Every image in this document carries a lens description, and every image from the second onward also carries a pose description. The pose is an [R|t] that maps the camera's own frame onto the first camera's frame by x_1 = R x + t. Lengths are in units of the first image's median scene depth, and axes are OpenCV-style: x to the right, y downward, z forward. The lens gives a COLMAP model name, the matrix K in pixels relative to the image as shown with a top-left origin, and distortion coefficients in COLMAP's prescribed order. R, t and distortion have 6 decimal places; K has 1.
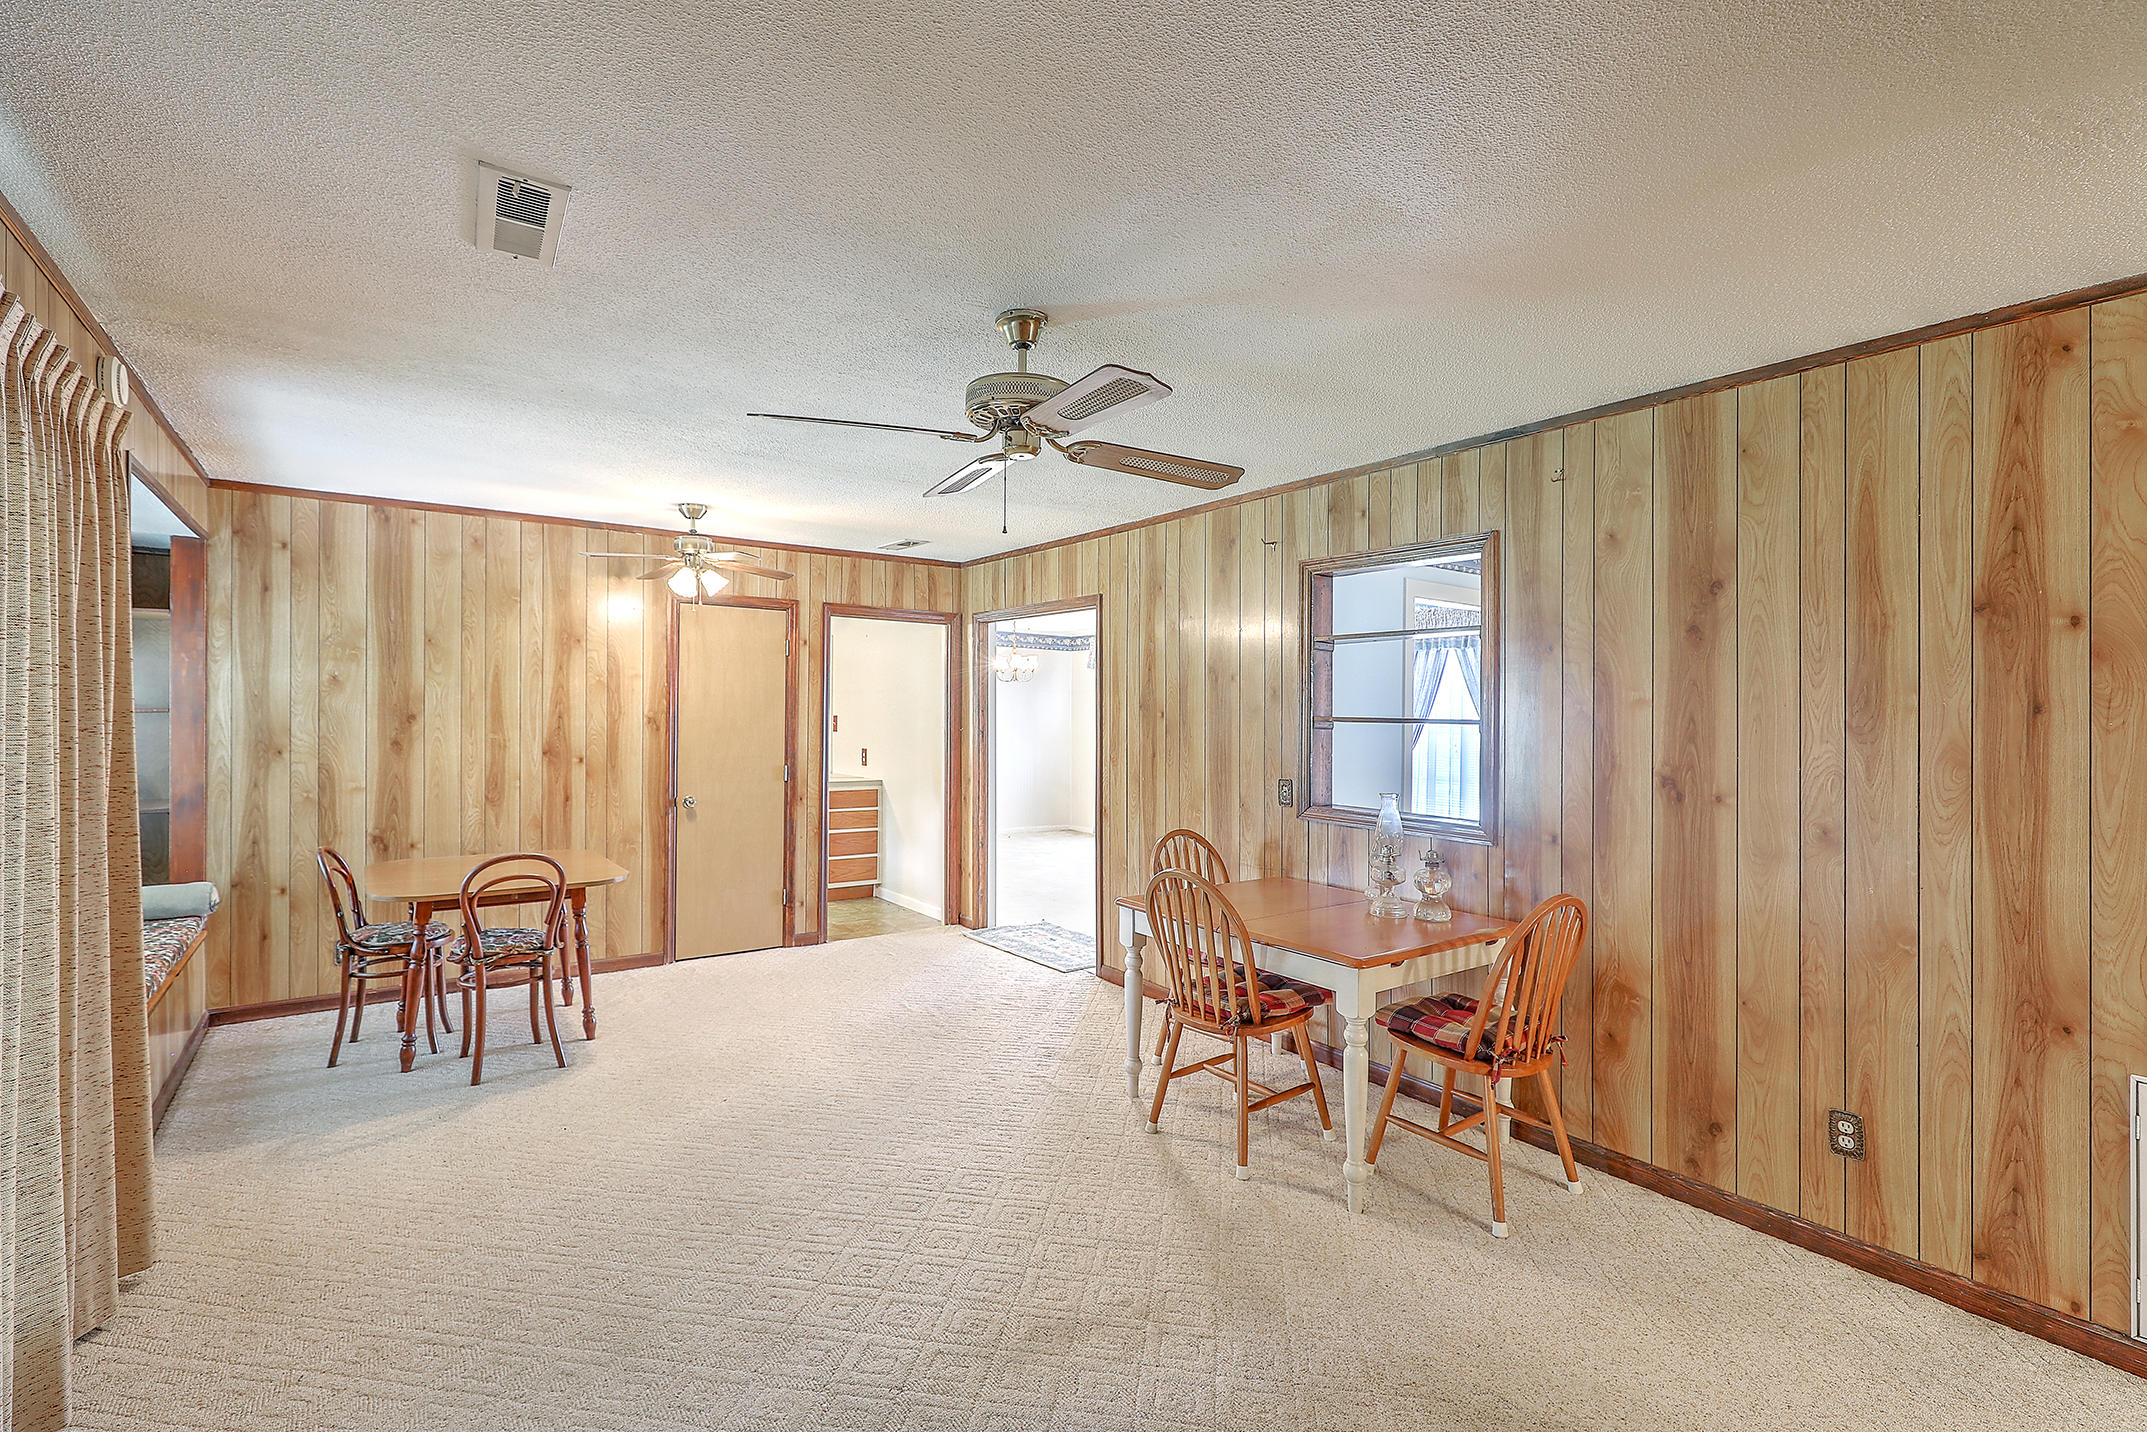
lens RADIAL K [[976.9, 0, 1080.8], [0, 976.9, 697.8], [0, 0, 1]] dist [-0.000742, -0.000619]
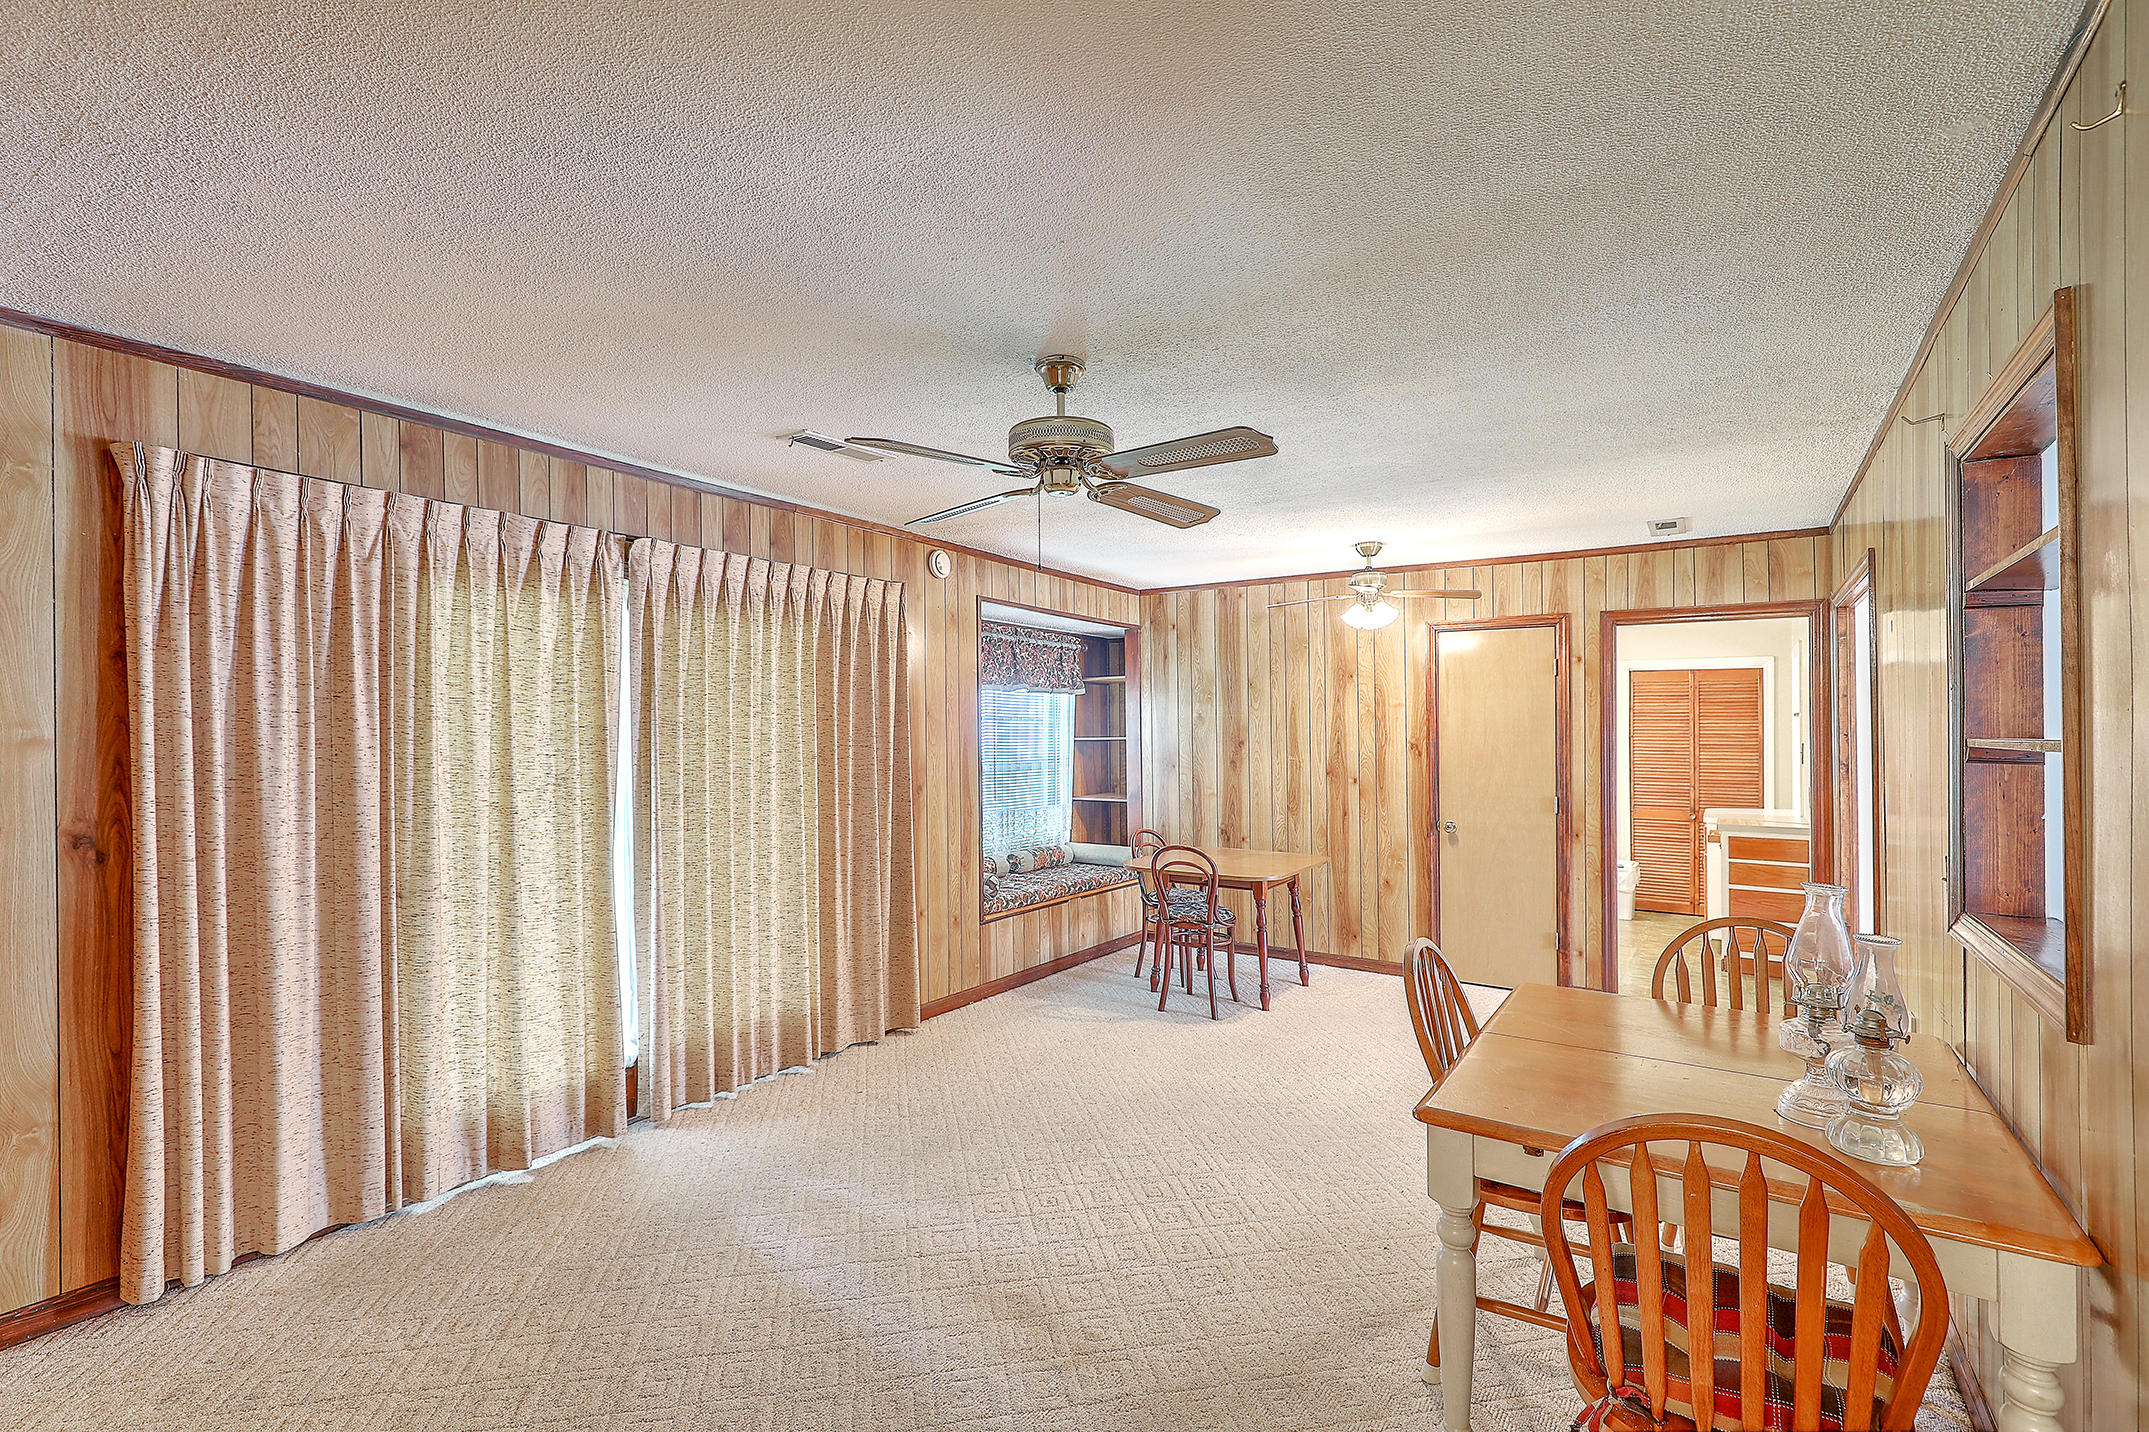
lens RADIAL K [[977.8, 0, 1081.9], [0, 977.8, 736.7], [0, 0, 1]] dist [-0.000742, -0.000619]
pose [[0.346969, -0.006598, -0.937853, 0.468834], [0.013600, 0.999906, -0.002003, 0.010847], [0.937778, -0.012060, 0.347026, 0.319961]]
